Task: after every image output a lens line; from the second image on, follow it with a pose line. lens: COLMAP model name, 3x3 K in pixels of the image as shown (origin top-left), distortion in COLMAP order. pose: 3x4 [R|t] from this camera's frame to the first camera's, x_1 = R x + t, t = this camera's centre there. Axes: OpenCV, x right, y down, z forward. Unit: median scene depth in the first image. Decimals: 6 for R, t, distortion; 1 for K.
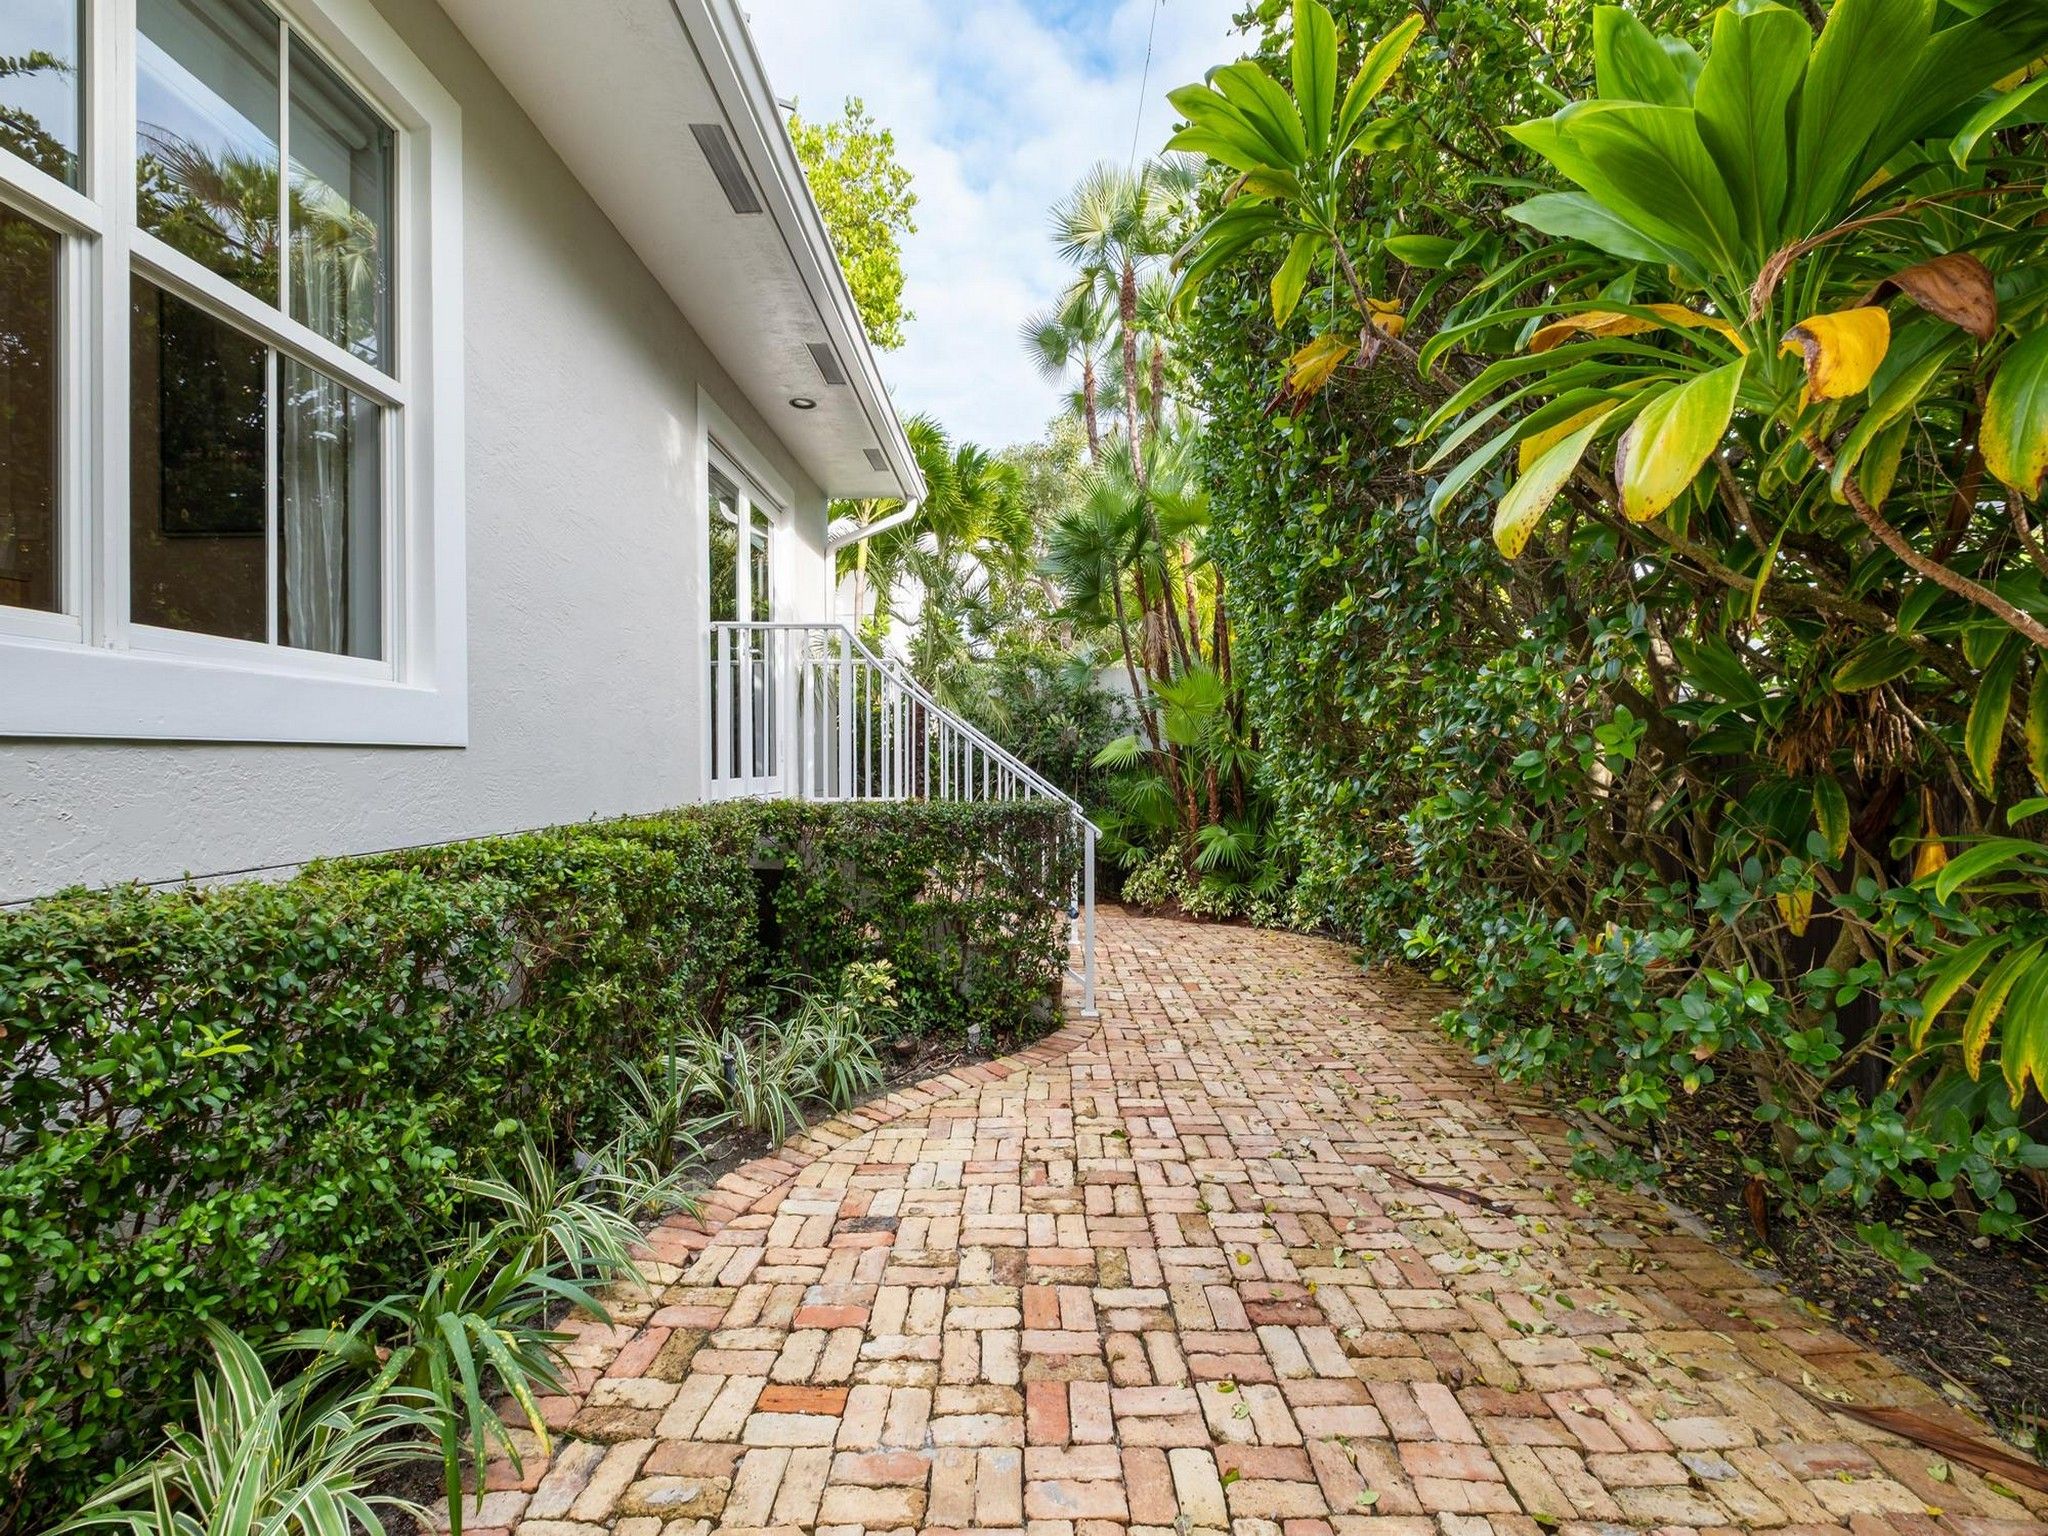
lens RADIAL K [[889.6, 0, 1024.6], [0, 889.6, 760.9], [0, 0, 1]] dist [0.000523, 0.000077]
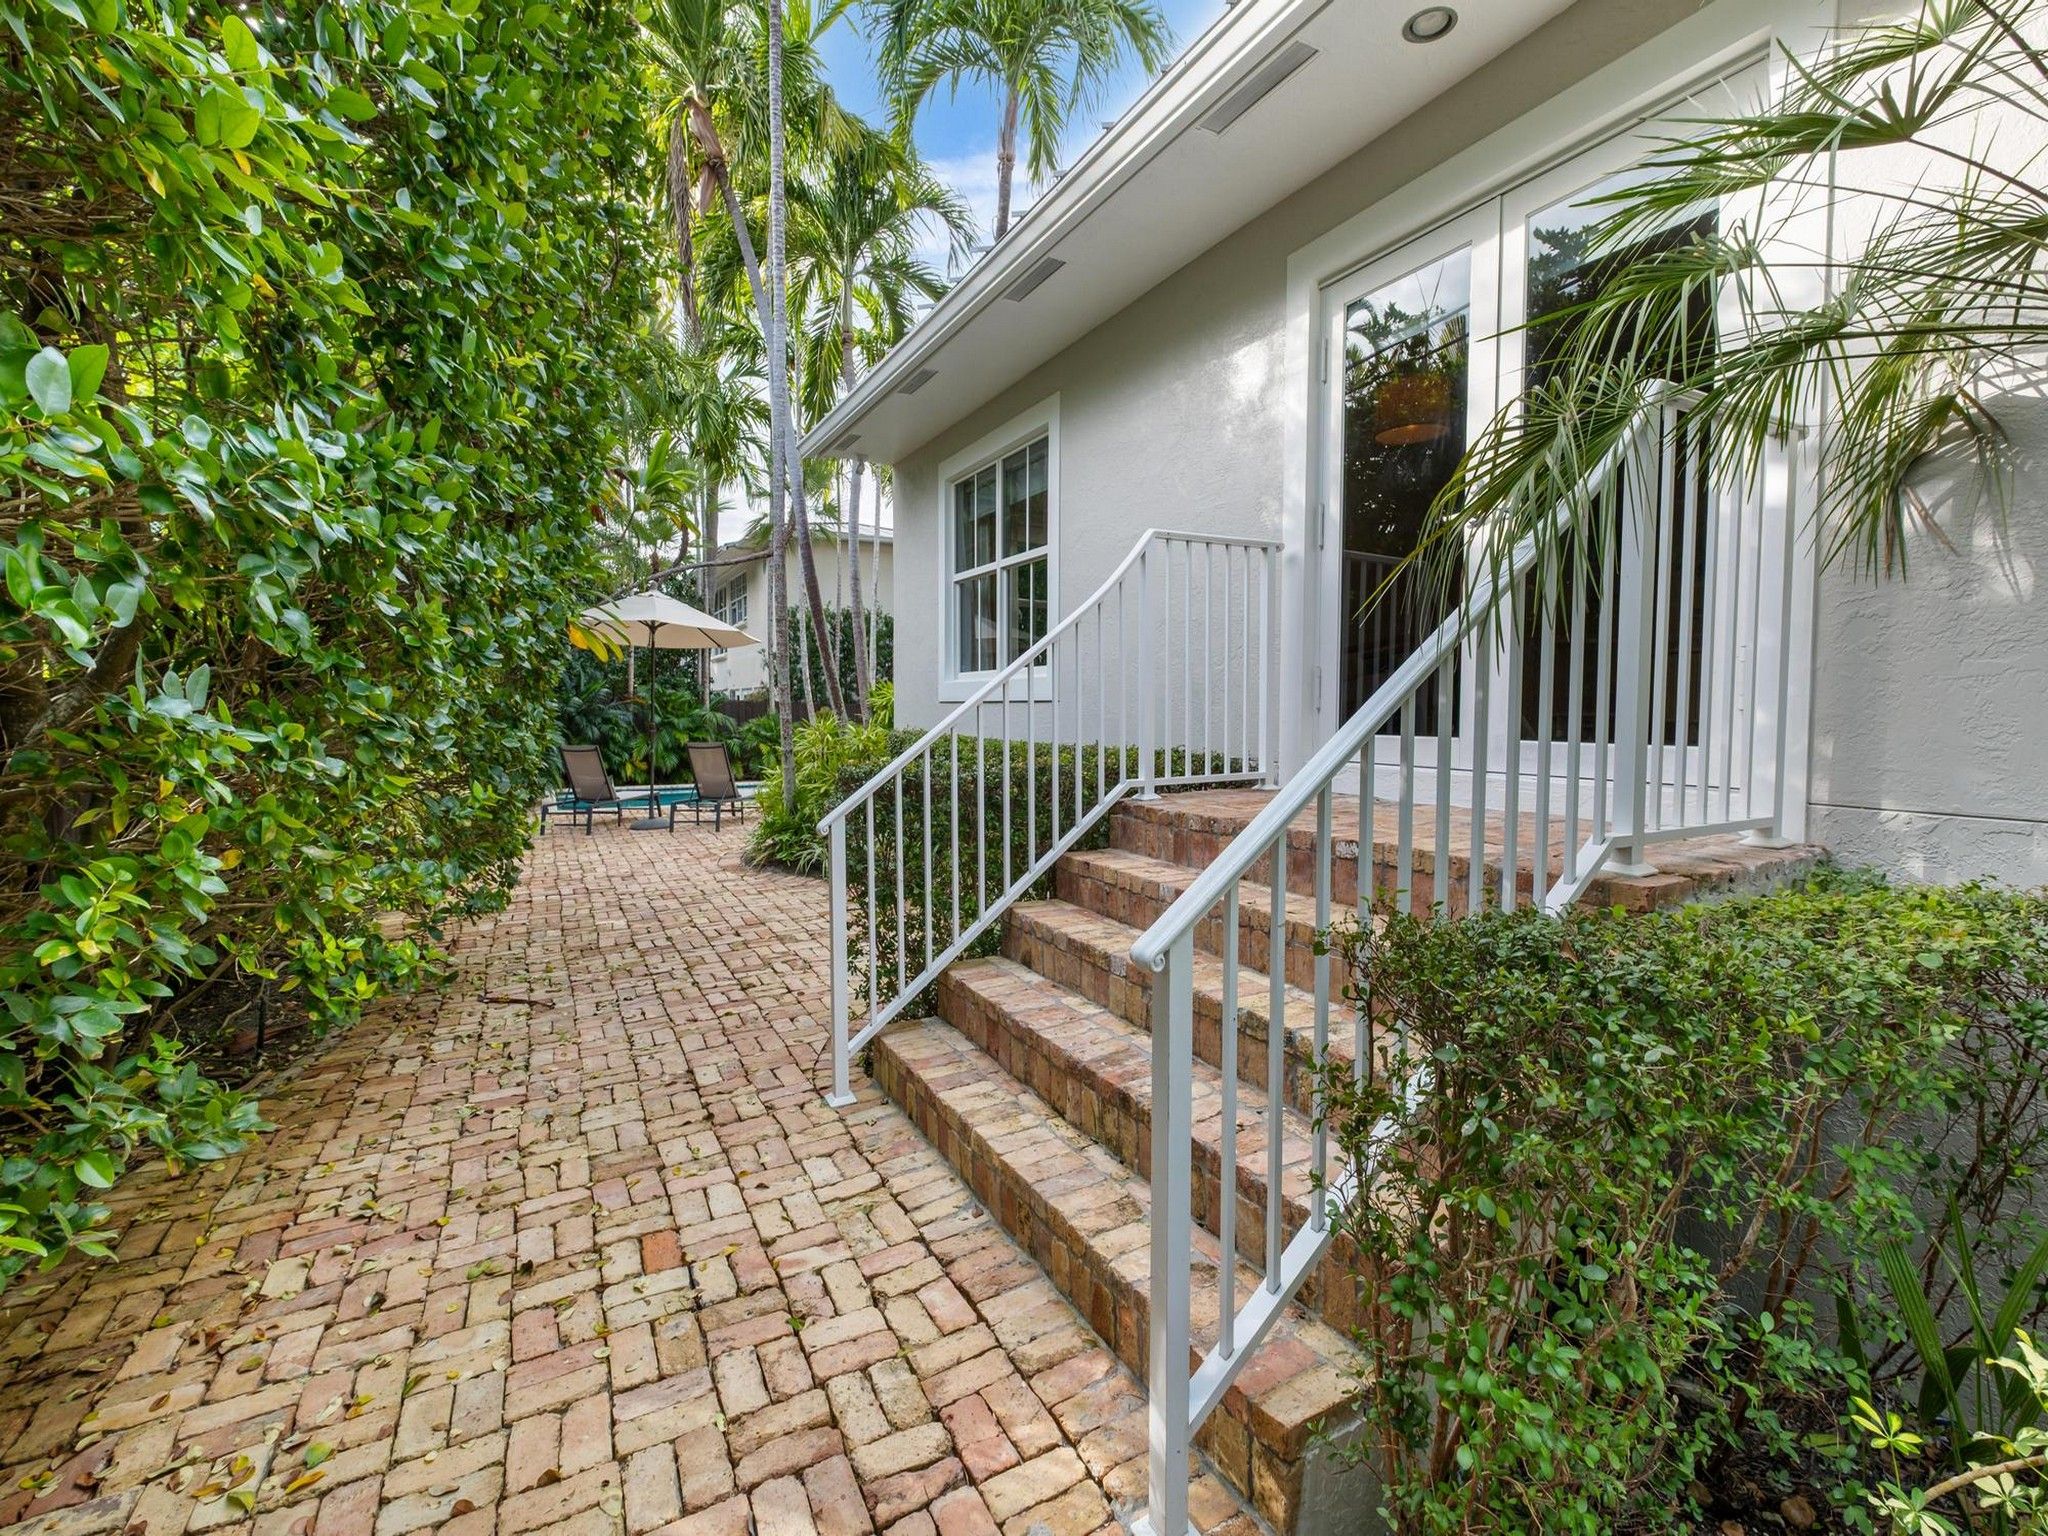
lens RADIAL K [[889.6, 0, 1024.6], [0, 889.6, 760.9], [0, 0, 1]] dist [0.000523, 0.000077]
pose [[-0.875100, 0.034048, -0.482744, 0.307689], [0.000390, 0.997571, 0.069653, -0.013434], [0.483943, 0.060765, -0.872987, 1.904246]]
